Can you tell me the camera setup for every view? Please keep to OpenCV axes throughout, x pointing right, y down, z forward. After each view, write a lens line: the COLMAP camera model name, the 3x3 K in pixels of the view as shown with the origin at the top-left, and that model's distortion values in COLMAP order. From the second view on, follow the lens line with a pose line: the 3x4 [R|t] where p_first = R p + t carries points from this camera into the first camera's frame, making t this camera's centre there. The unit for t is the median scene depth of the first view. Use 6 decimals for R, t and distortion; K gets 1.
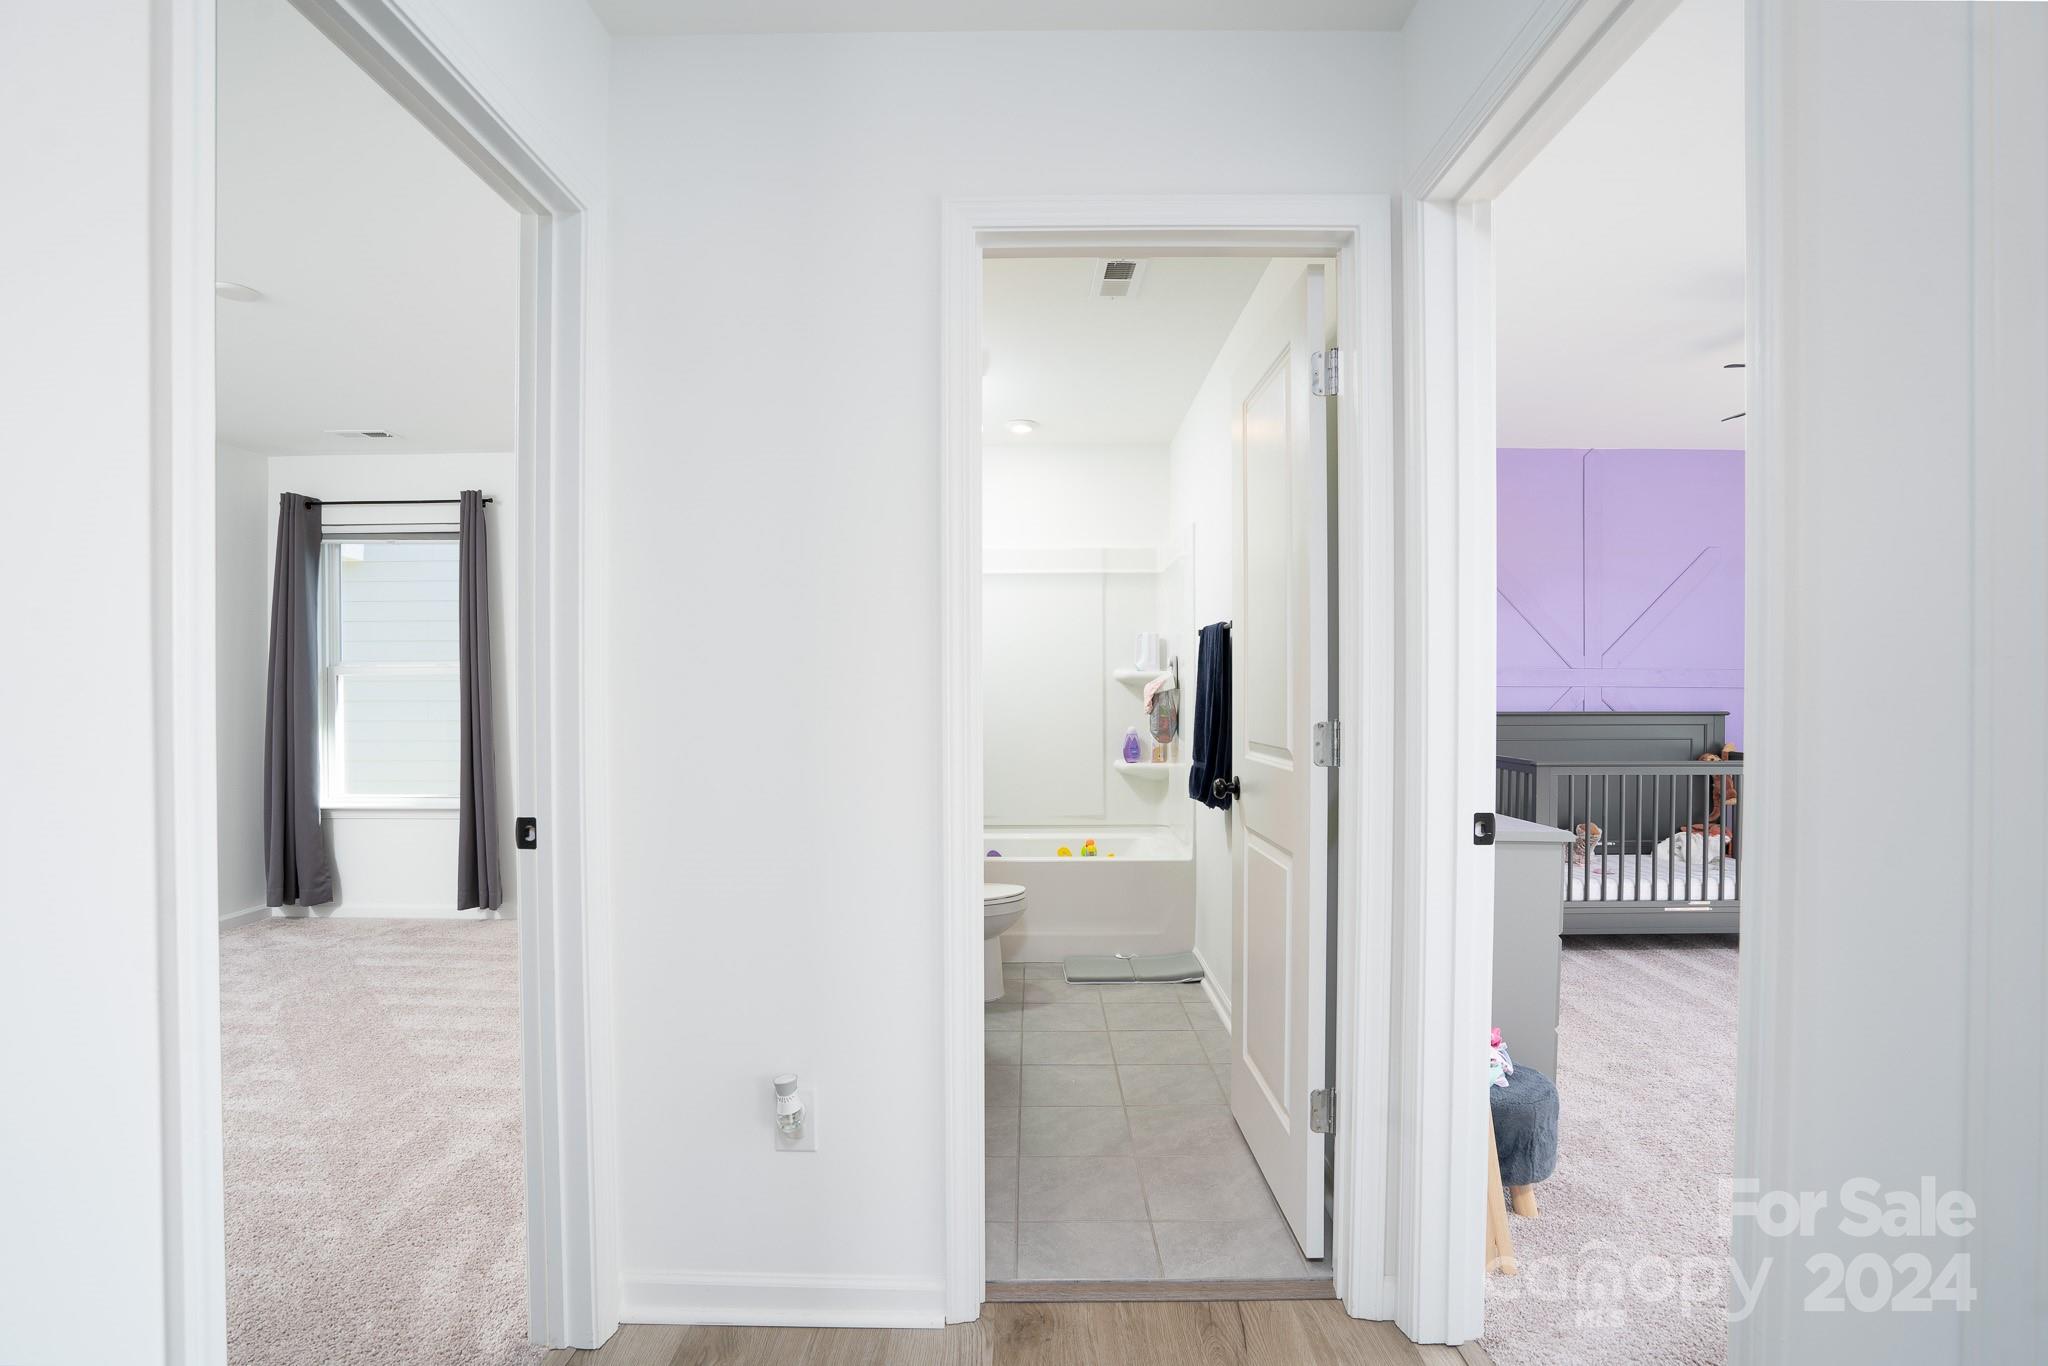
lens RADIAL K [[956.4, 0, 1026.3], [0, 956.4, 701.9], [0, 0, 1]] dist [-0.052200, 0.013893]
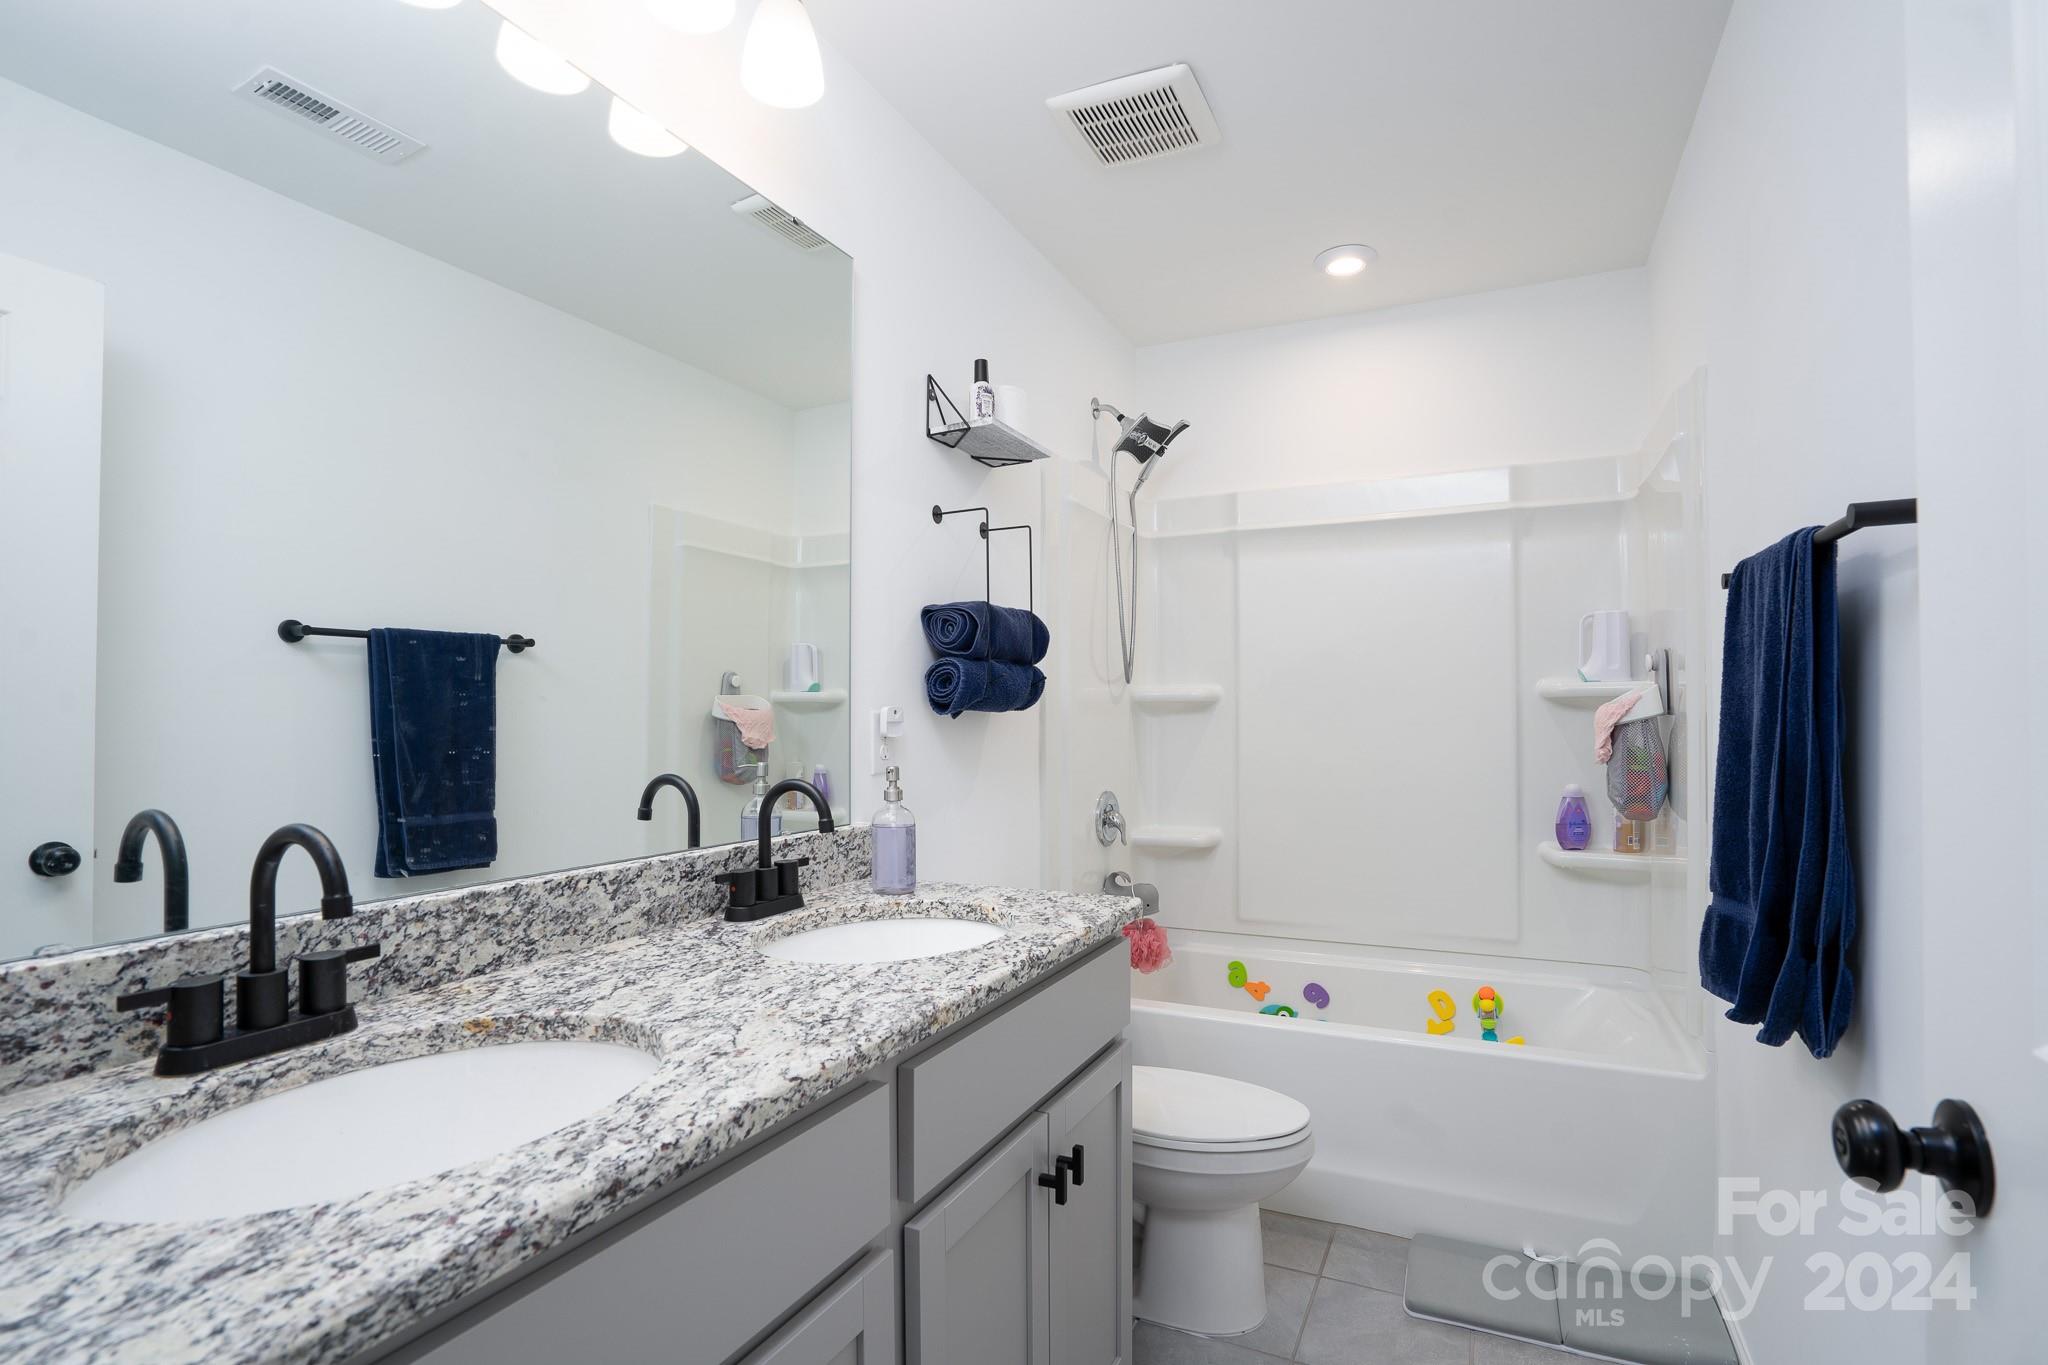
lens RADIAL K [[956.4, 0, 1026.3], [0, 956.4, 701.4], [0, 0, 1]] dist [-0.052200, 0.013893]
pose [[0.901475, -0.009449, -0.432728, 0.065450], [-0.000358, 0.999745, -0.022575, -0.009067], [0.432831, 0.020506, 0.901242, 0.400099]]
